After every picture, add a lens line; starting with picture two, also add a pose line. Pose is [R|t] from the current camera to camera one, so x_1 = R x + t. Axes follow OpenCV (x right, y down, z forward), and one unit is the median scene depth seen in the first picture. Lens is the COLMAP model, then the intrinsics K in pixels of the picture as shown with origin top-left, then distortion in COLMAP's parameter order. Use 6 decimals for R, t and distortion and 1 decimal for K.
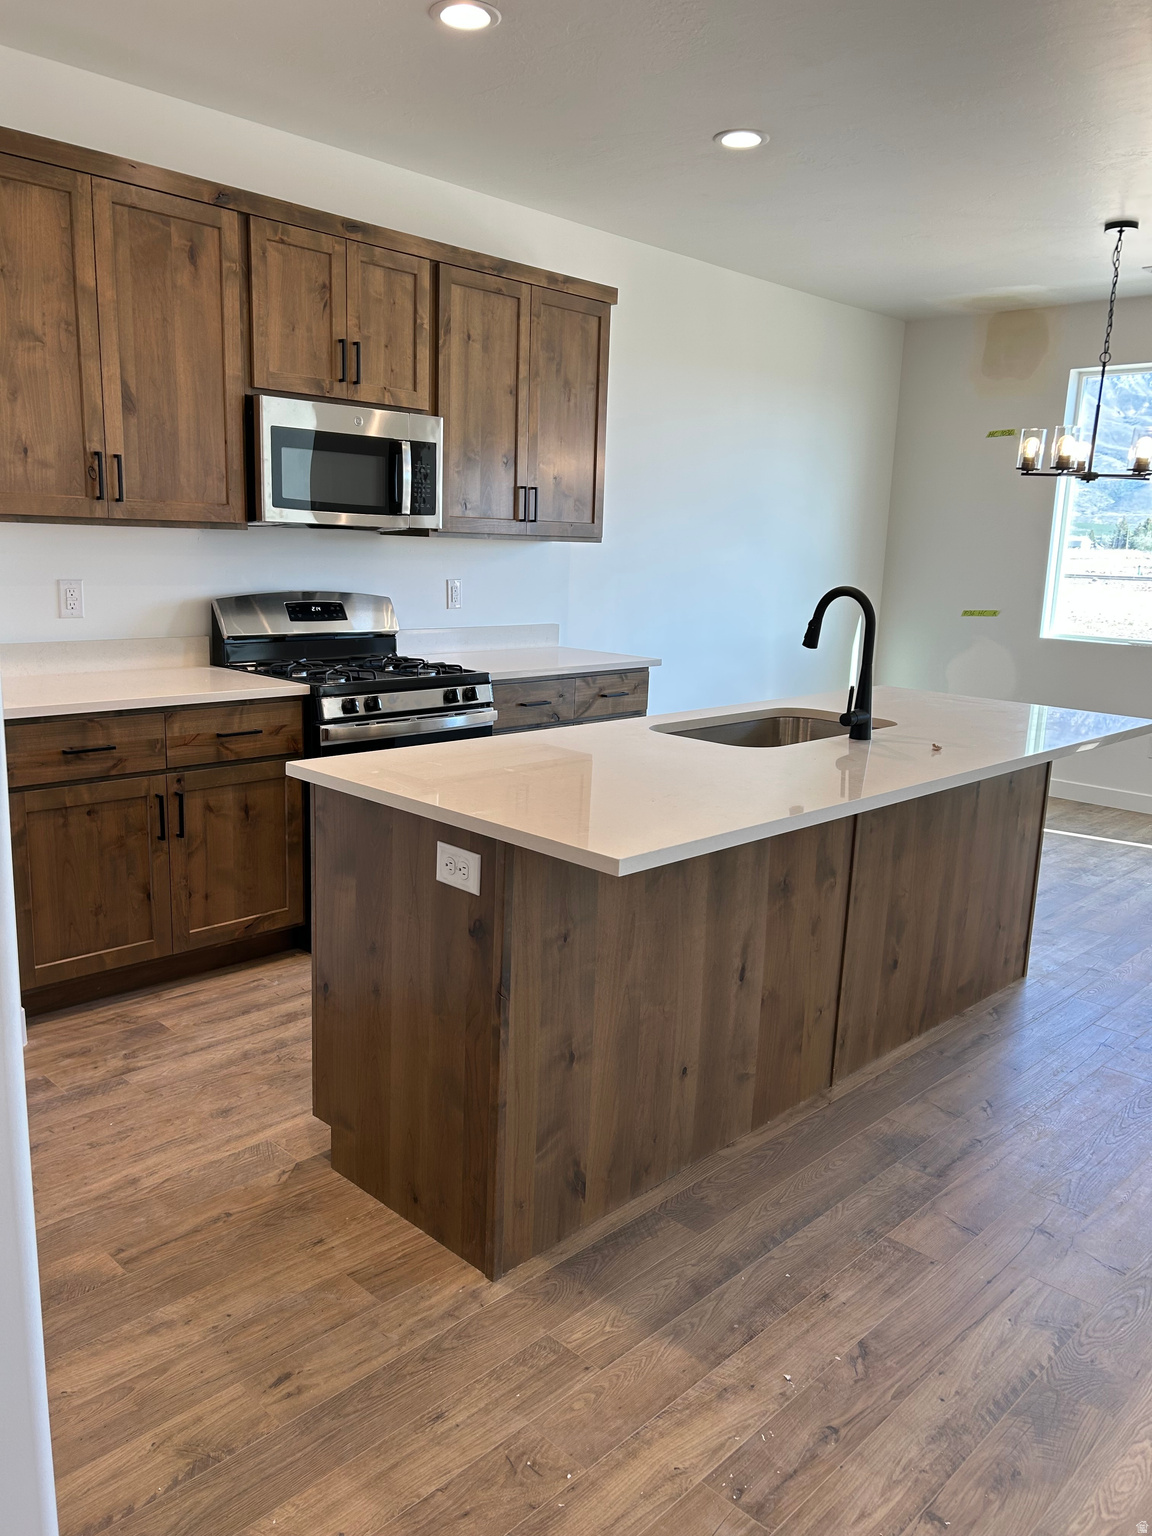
lens RADIAL K [[1152.2, 0, 568.2], [0, 1152.2, 774.4], [0, 0, 1]] dist [0.047578, -0.054974]
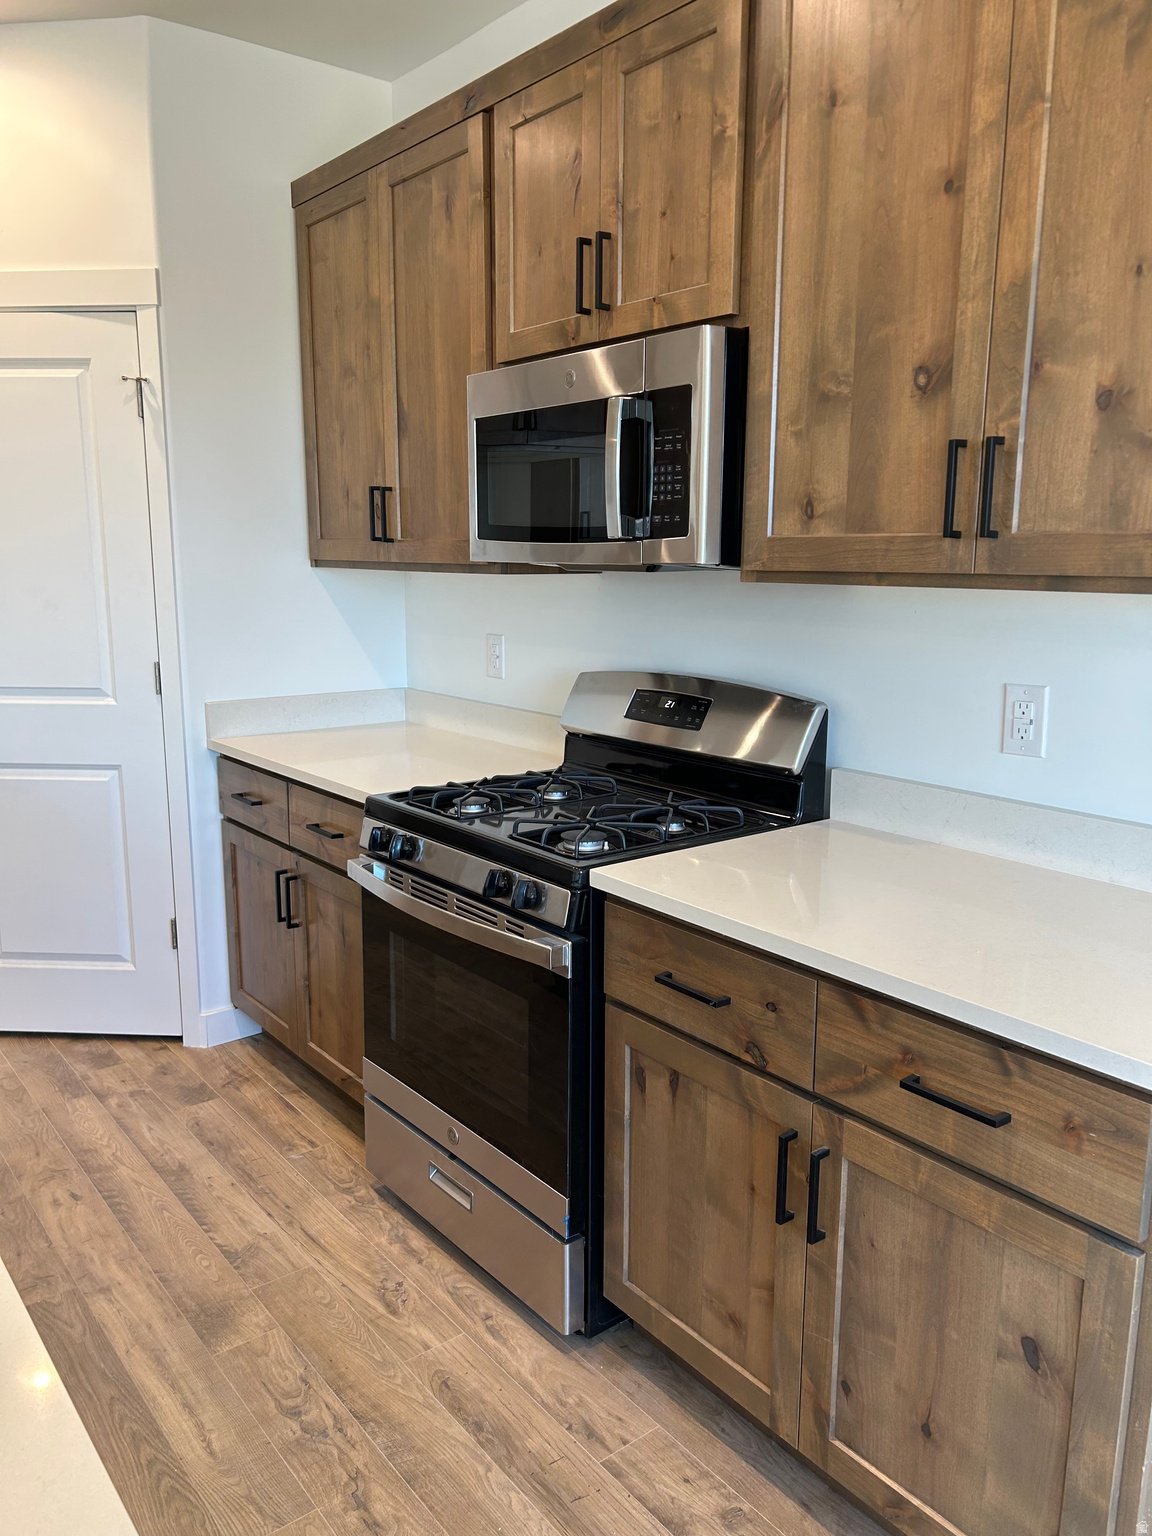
lens RADIAL K [[1152.2, 0, 568.0], [0, 1152.2, 776.6], [0, 0, 1]] dist [0.047578, -0.054974]
pose [[-0.134165, 0.157784, -0.978317, 0.450700], [-0.207952, 0.960778, 0.183473, -0.248584], [0.968894, 0.228059, -0.096091, 1.229713]]
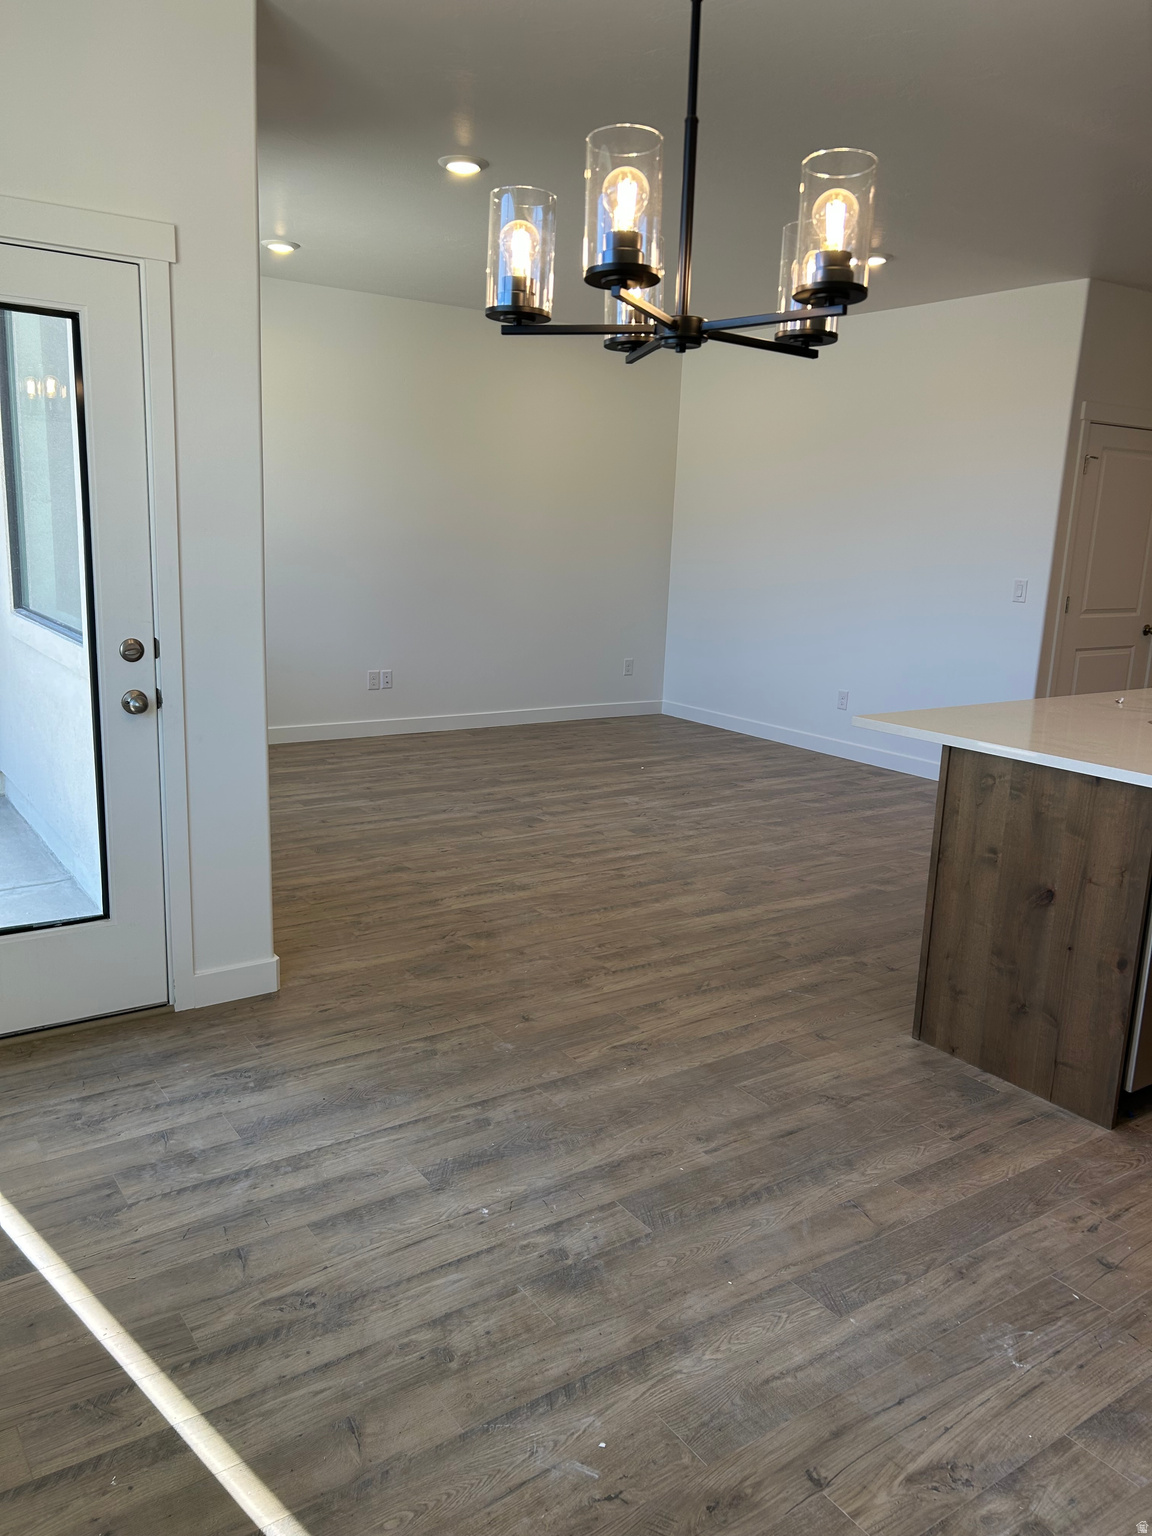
lens RADIAL K [[1152.2, 0, 570.0], [0, 1152.2, 774.4], [0, 0, 1]] dist [0.047578, -0.054974]
pose [[-0.978661, -0.110130, 0.173478, 0.575764], [-0.029612, 0.911019, 0.411299, -0.395413], [-0.203338, 0.397385, -0.894840, 1.951408]]
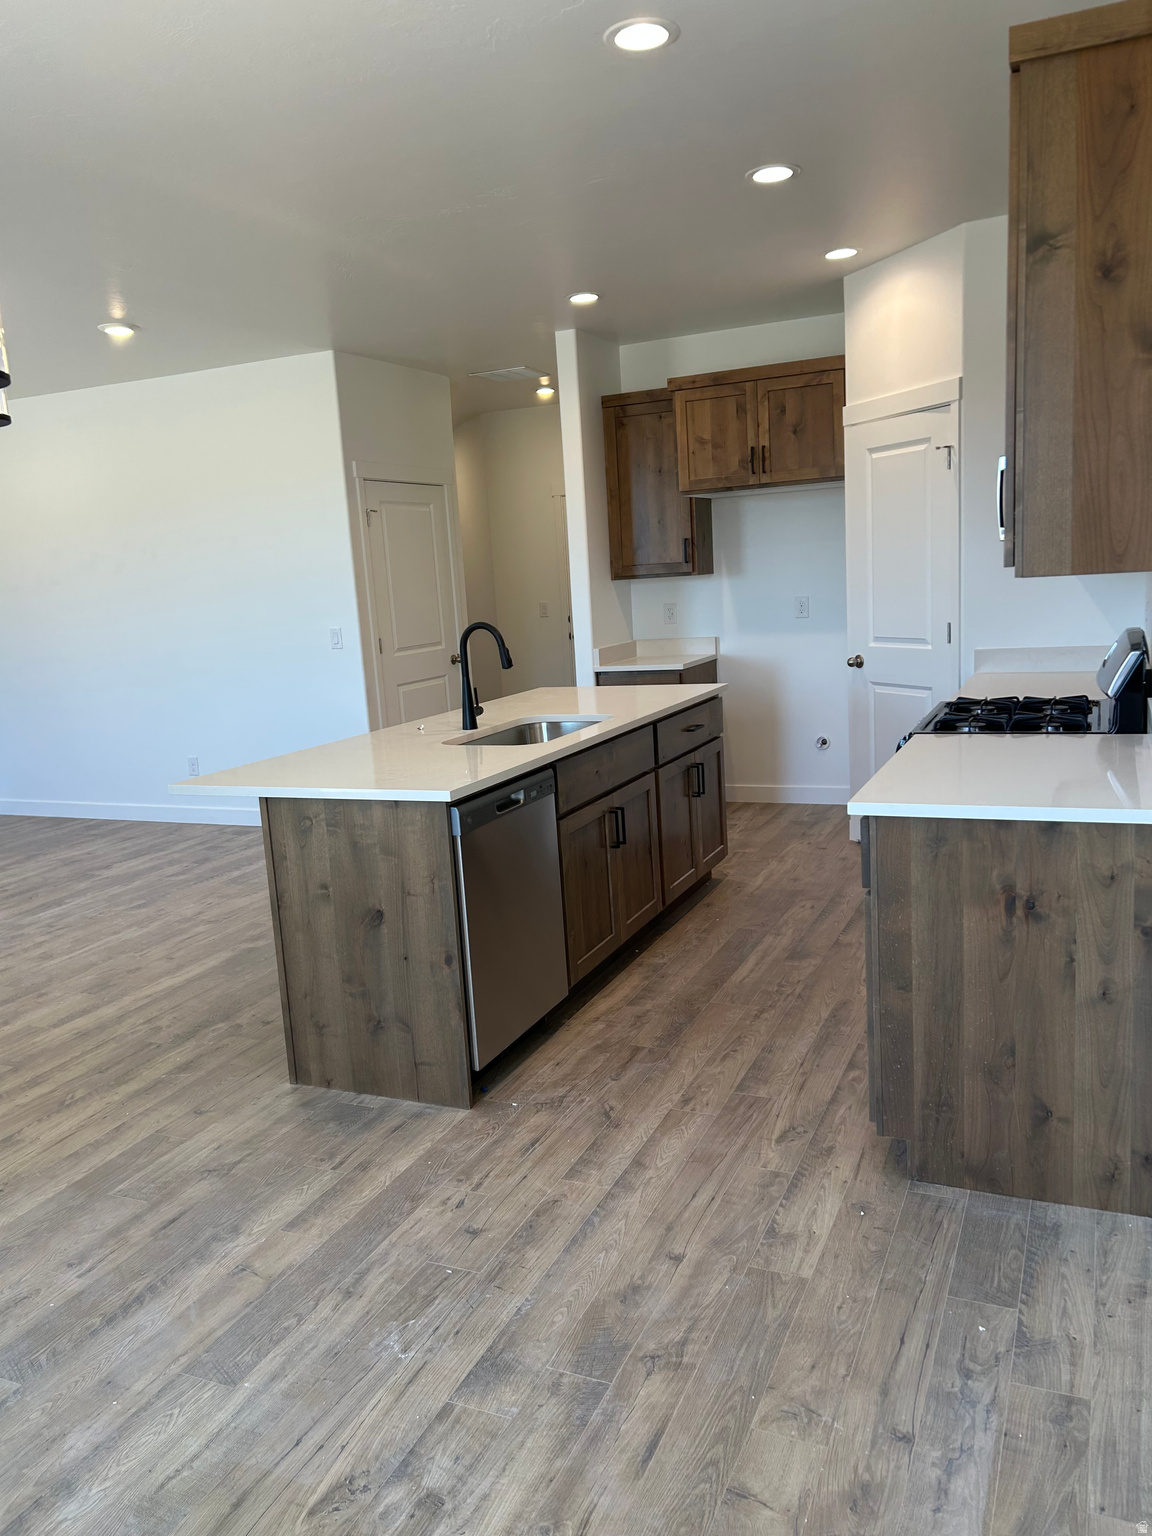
lens RADIAL K [[1152.2, 0, 581.3], [0, 1152.2, 779.4], [0, 0, 1]] dist [0.047578, -0.054974]
pose [[-0.937878, 0.084683, -0.336473, 0.517863], [-0.041675, 0.935243, 0.351544, -0.404855], [0.344454, 0.343728, -0.873615, 1.972448]]
